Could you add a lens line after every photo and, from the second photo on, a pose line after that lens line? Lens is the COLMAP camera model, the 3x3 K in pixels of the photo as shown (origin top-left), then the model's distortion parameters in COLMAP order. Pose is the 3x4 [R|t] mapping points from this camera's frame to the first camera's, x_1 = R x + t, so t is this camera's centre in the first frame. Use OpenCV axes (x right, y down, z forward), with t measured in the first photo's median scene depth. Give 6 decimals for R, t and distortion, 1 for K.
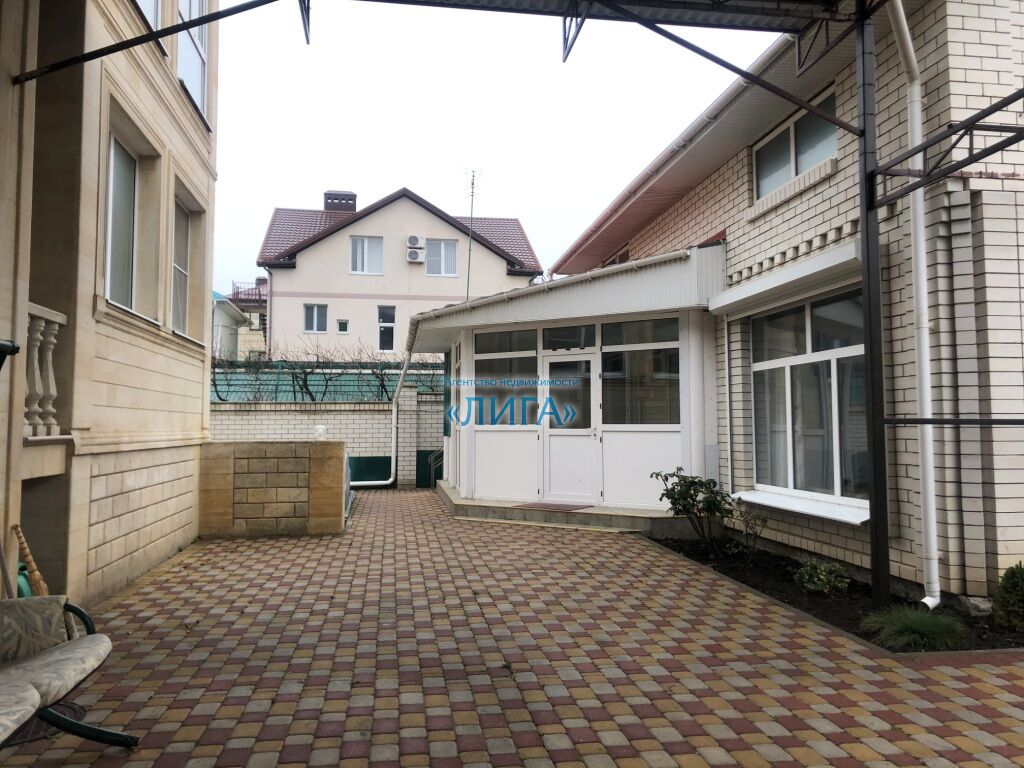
lens RADIAL K [[840.6, 0, 520.7], [0, 840.6, 374.7], [0, 0, 1]] dist [0.058399, -0.064450]
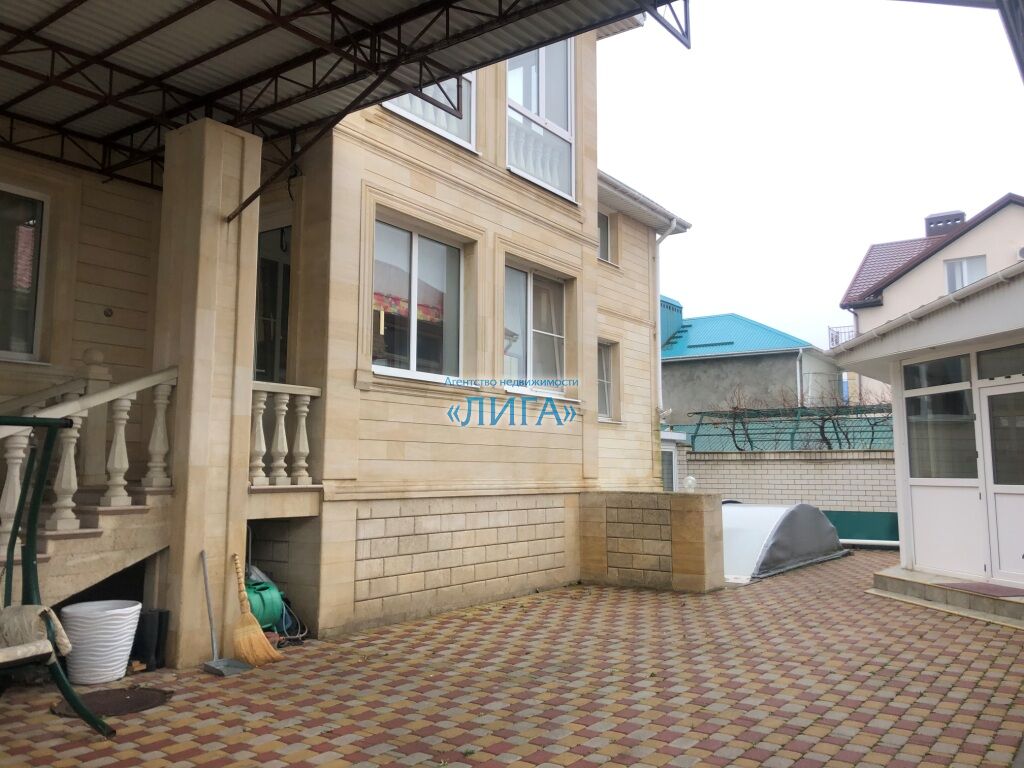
lens RADIAL K [[840.6, 0, 514.0], [0, 840.6, 367.4], [0, 0, 1]] dist [0.058399, -0.064450]
pose [[0.716952, -0.083198, -0.692140, 0.308610], [0.038153, 0.996048, -0.080209, 0.005942], [0.696078, 0.031098, 0.717292, 0.174303]]
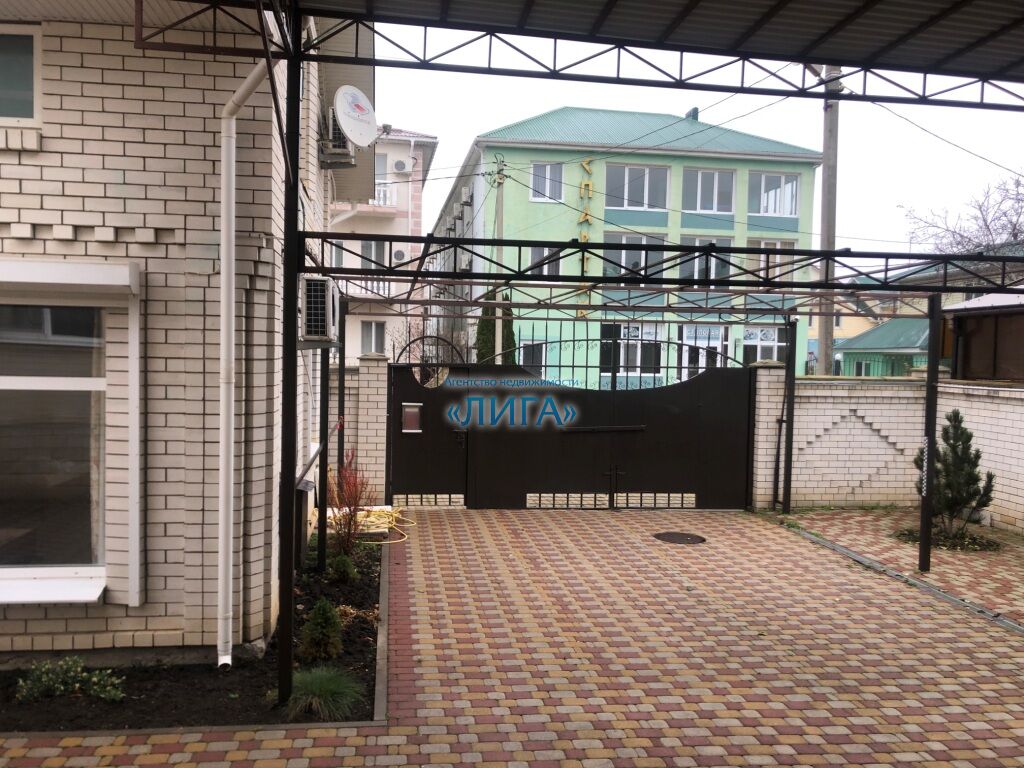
lens RADIAL K [[840.6, 0, 503.2], [0, 840.6, 392.3], [0, 0, 1]] dist [0.058399, -0.064450]
pose [[0.016999, -0.043875, 0.998892, -0.300911], [-0.081777, 0.995629, 0.045123, -0.070891], [-0.996506, -0.082454, 0.013336, 0.431696]]
